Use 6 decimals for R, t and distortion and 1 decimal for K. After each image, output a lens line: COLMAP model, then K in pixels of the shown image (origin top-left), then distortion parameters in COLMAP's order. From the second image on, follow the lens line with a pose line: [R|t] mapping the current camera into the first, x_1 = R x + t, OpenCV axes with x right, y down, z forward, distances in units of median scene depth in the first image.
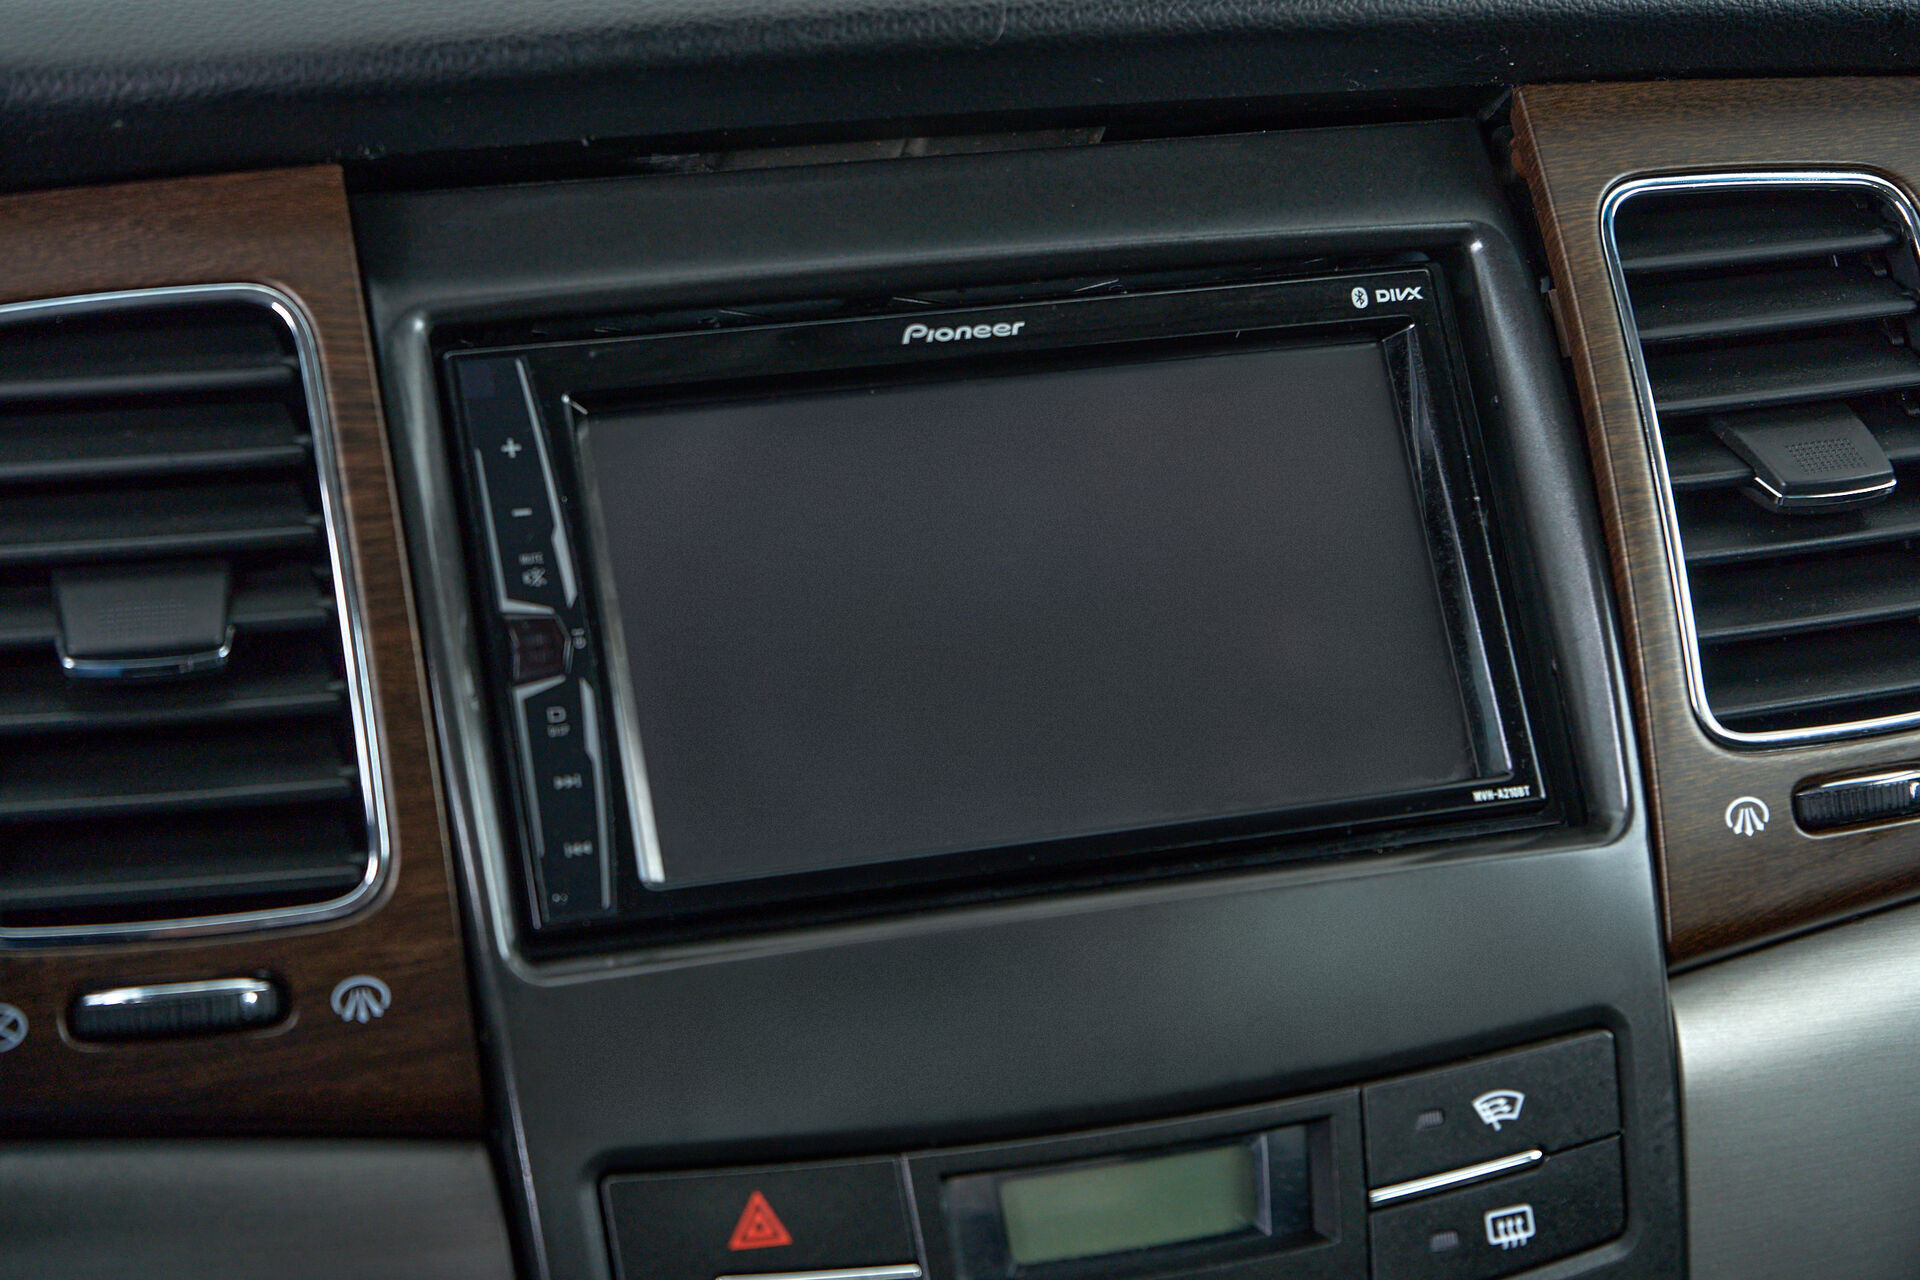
lens RADIAL K [[3998.5, 0, 967.5], [0, 3998.5, 654.6], [0, 0, 1]] dist [0.096858, 0.000000]
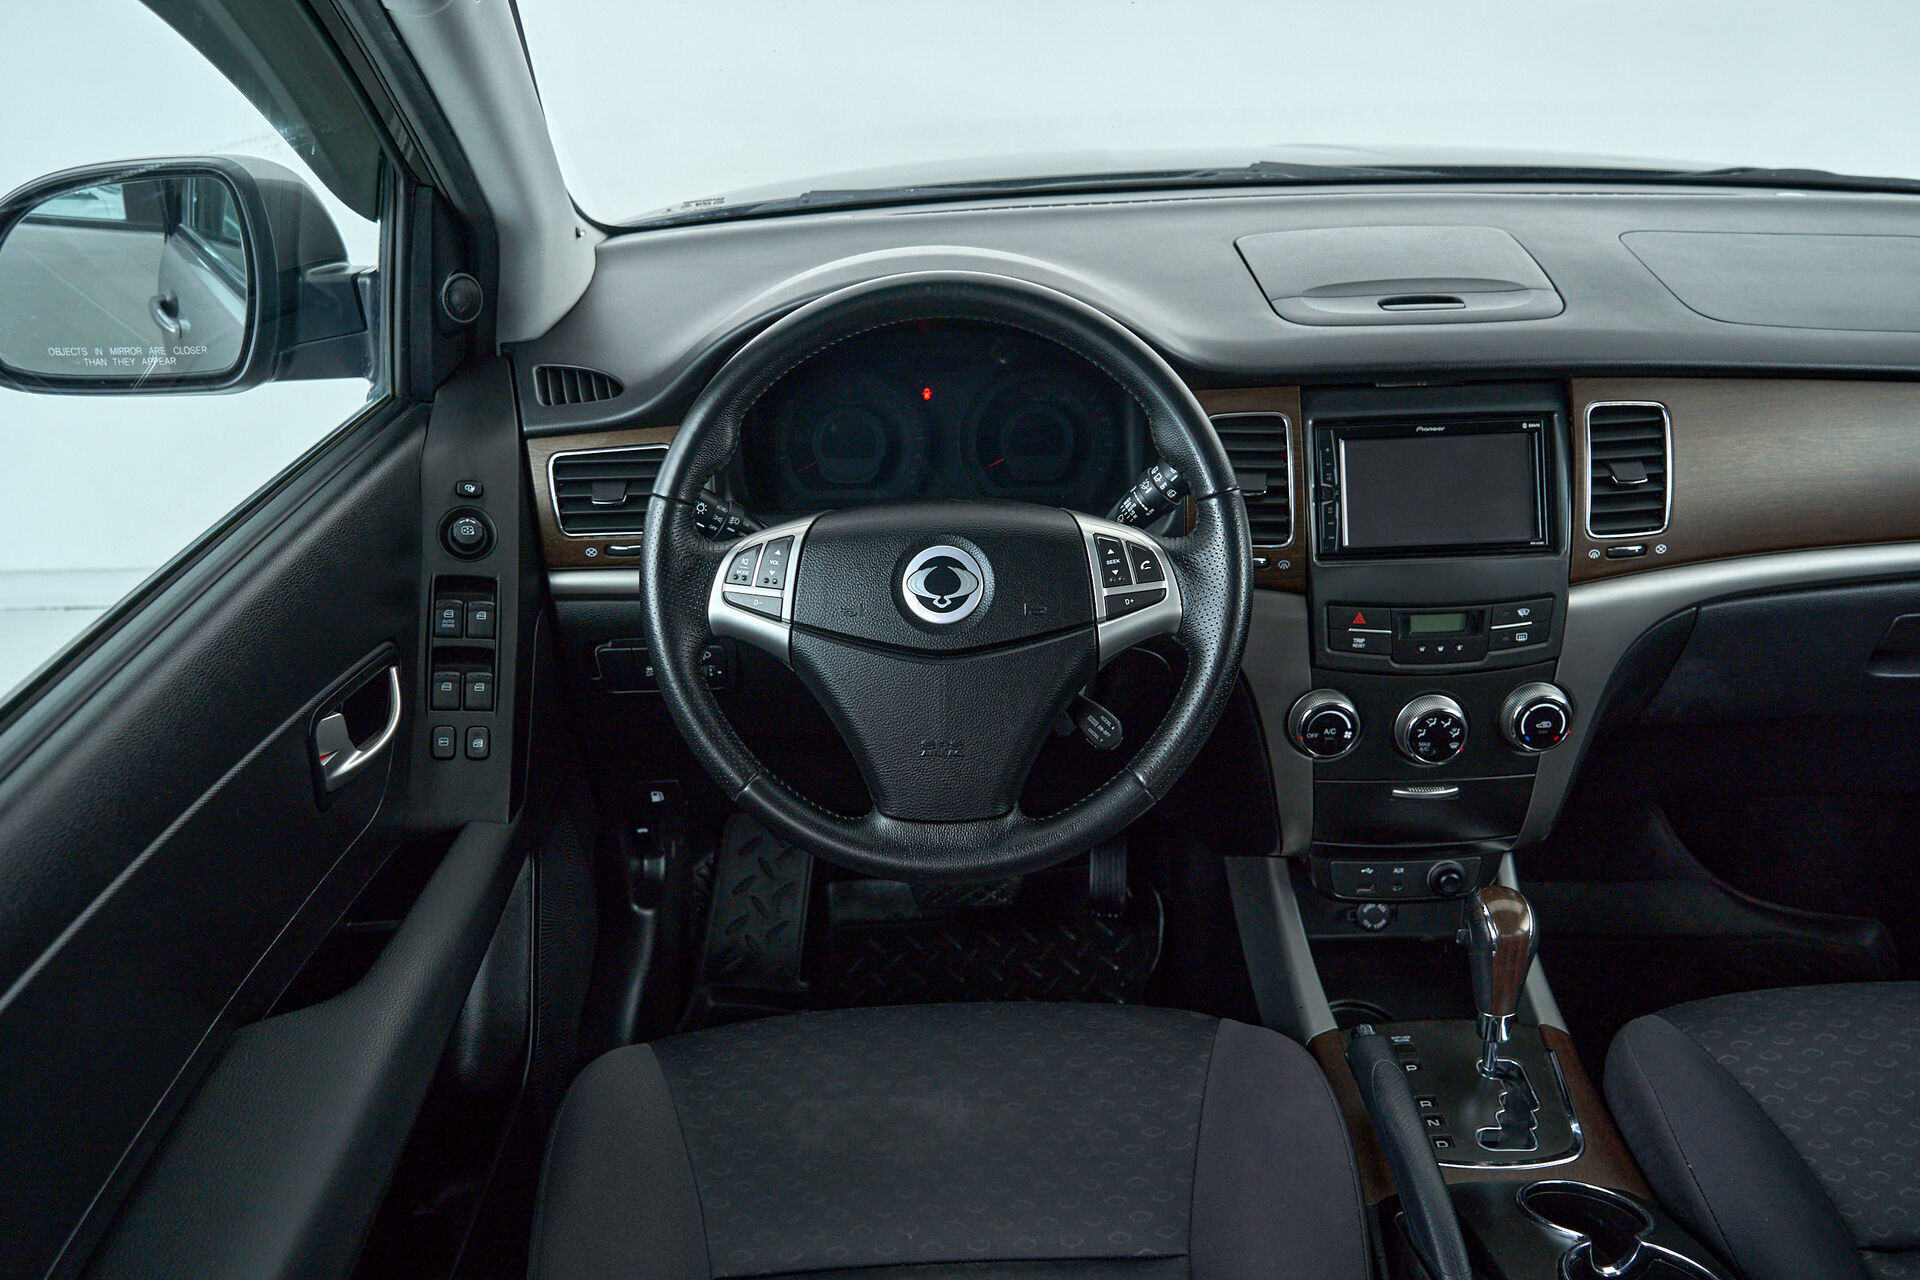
lens RADIAL K [[1552.2, 0, 949.5], [0, 1552.2, 631.3], [0, 0, 1]] dist [-0.002720, 0.000014]
pose [[0.958362, 0.141360, -0.248111, -0.056267], [-0.072568, 0.960913, 0.267171, -0.298982], [0.276181, -0.238042, 0.931161, -0.867640]]
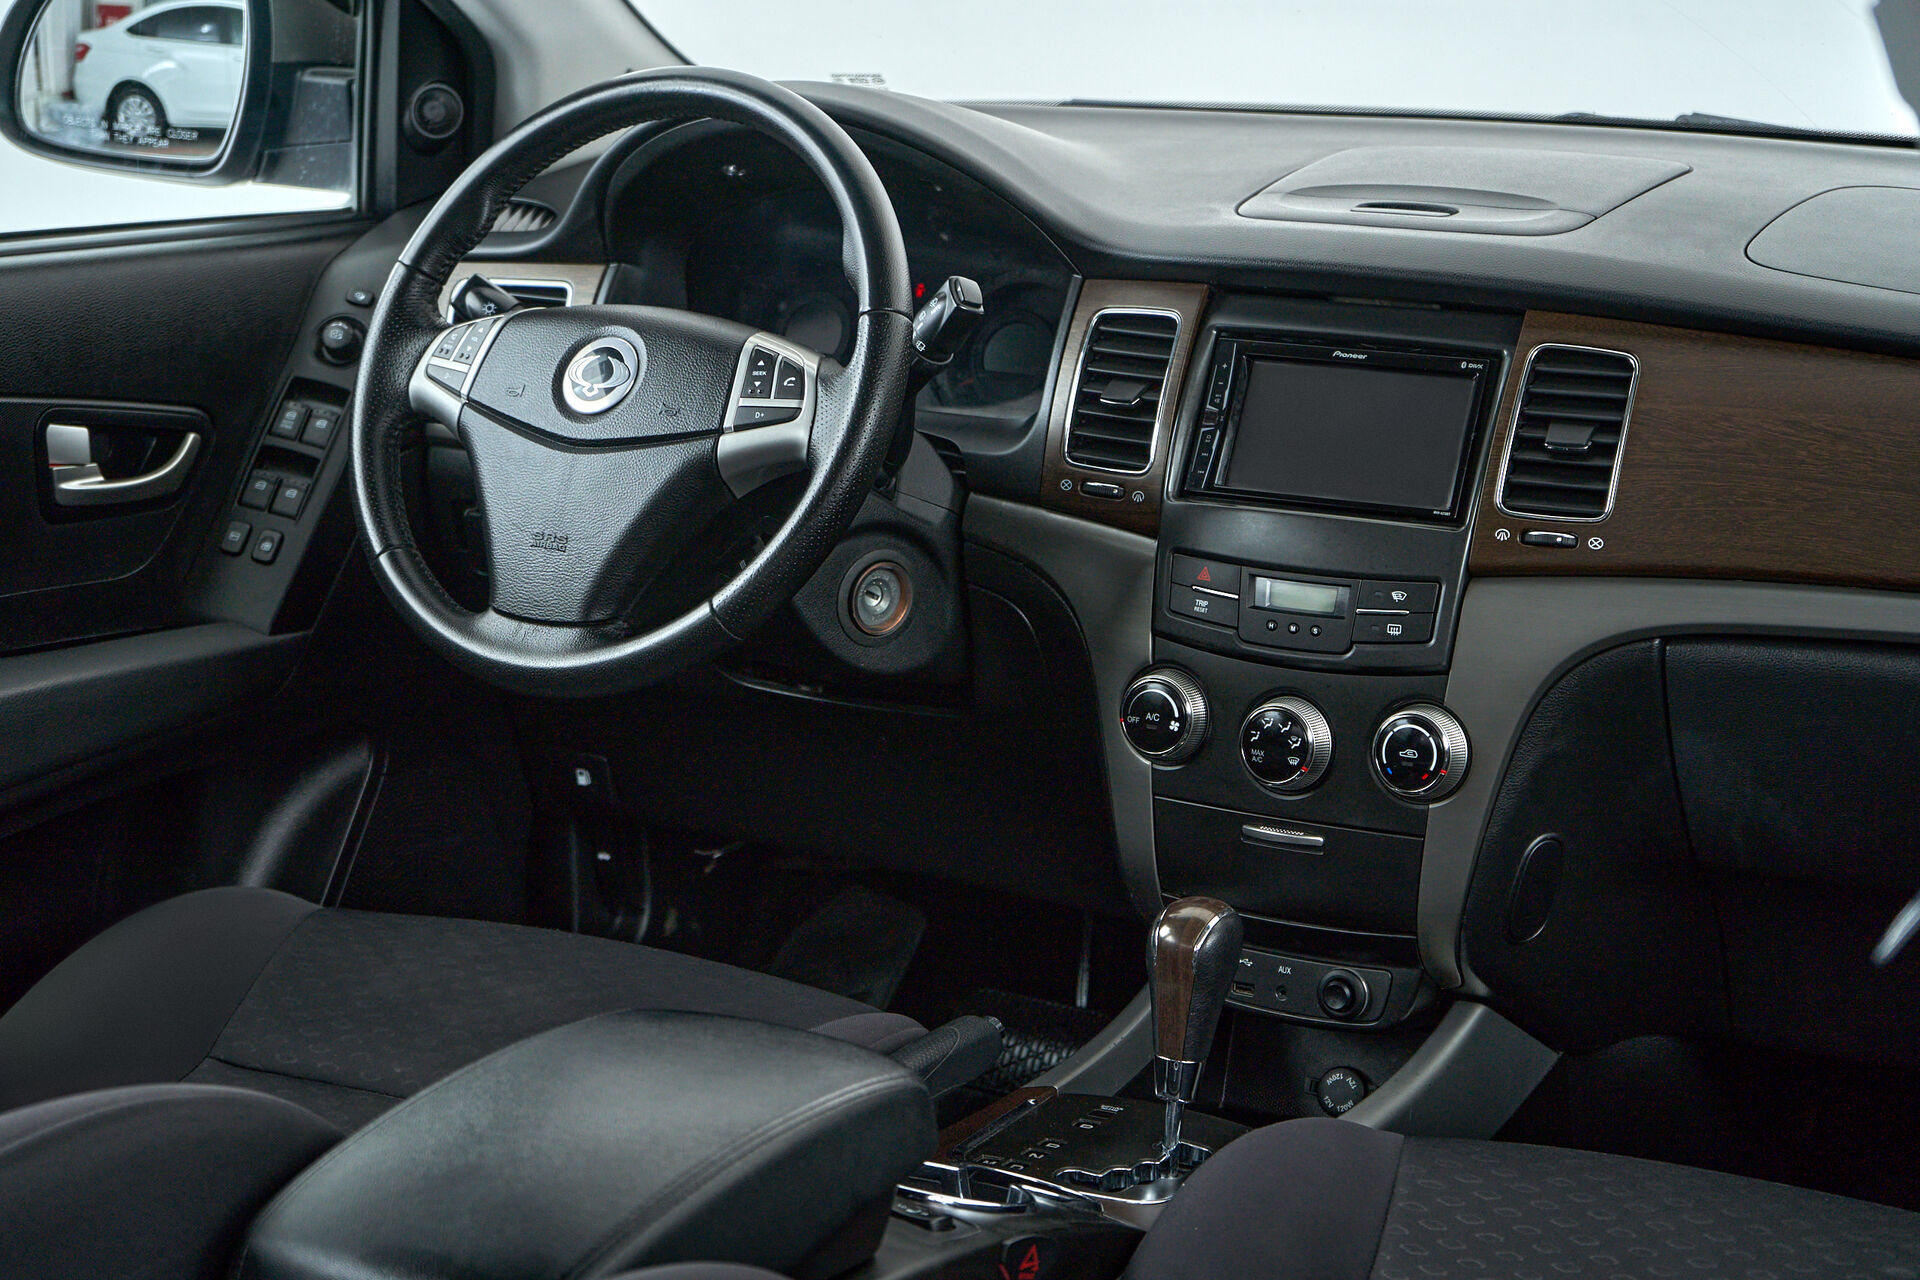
lens RADIAL K [[3781.6, 0, 959.7], [0, 3781.6, 645.3], [0, 0, 1]] dist [-0.004789, 0.000000]
pose [[0.662169, 0.211472, -0.718897, 2.272207], [-0.182806, 0.975956, 0.118709, -0.168113], [0.726715, 0.052813, 0.684906, -1.548891]]
